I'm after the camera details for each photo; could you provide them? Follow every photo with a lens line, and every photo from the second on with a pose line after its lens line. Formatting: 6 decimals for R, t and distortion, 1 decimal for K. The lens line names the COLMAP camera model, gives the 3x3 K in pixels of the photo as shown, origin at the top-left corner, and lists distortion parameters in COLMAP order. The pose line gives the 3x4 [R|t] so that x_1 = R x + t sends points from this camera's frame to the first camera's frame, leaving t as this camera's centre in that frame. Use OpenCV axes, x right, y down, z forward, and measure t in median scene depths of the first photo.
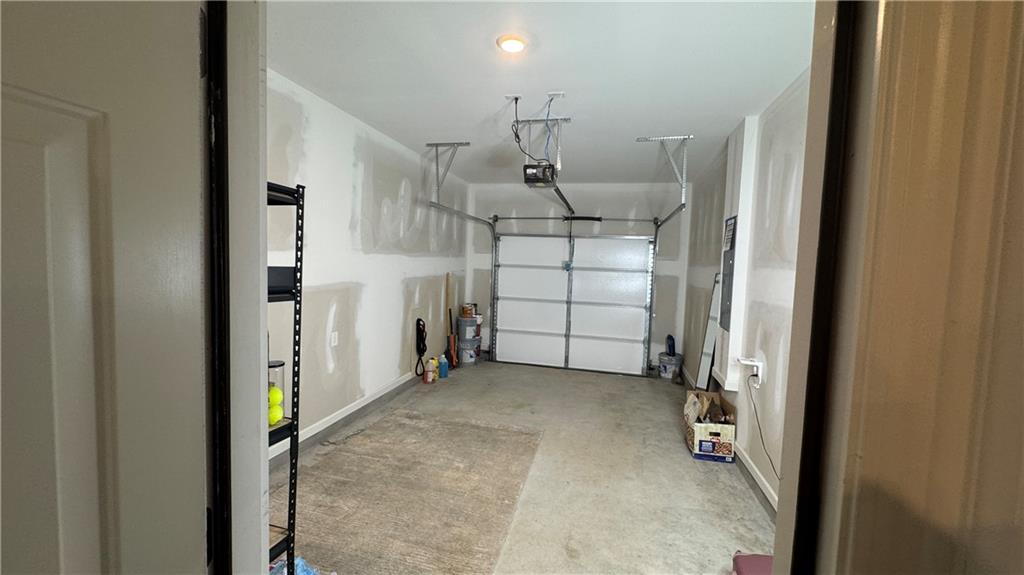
lens RADIAL K [[410.7, 0, 512.1], [0, 410.7, 286.9], [0, 0, 1]] dist [-0.000778, -0.000001]
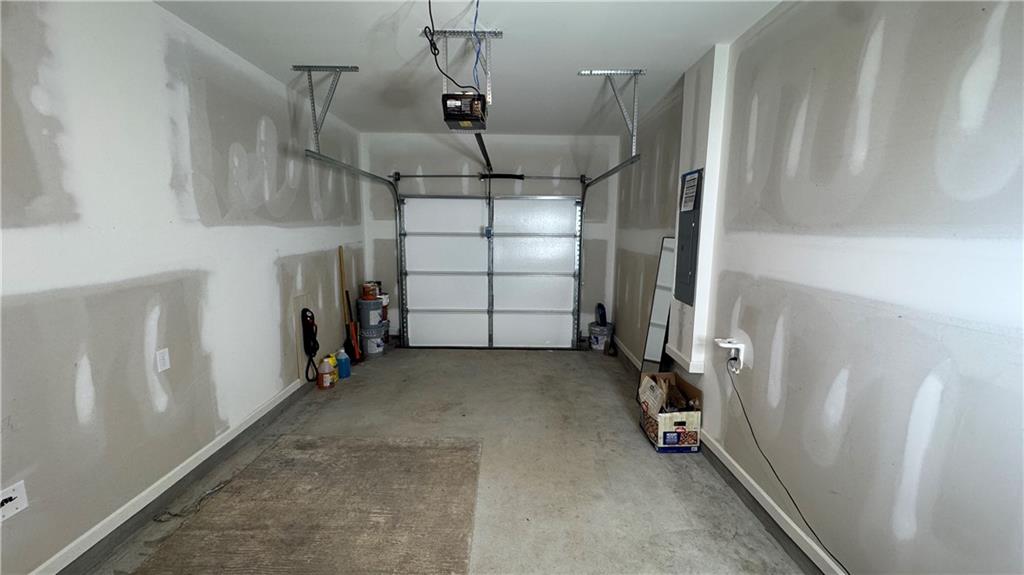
lens RADIAL K [[410.7, 0, 512.0], [0, 410.7, 287.5], [0, 0, 1]] dist [-0.000778, -0.000001]
pose [[0.971213, -0.062185, 0.229955, -0.032964], [0.041275, 0.994654, 0.094653, -0.024505], [-0.234612, -0.082436, 0.968587, 0.226500]]
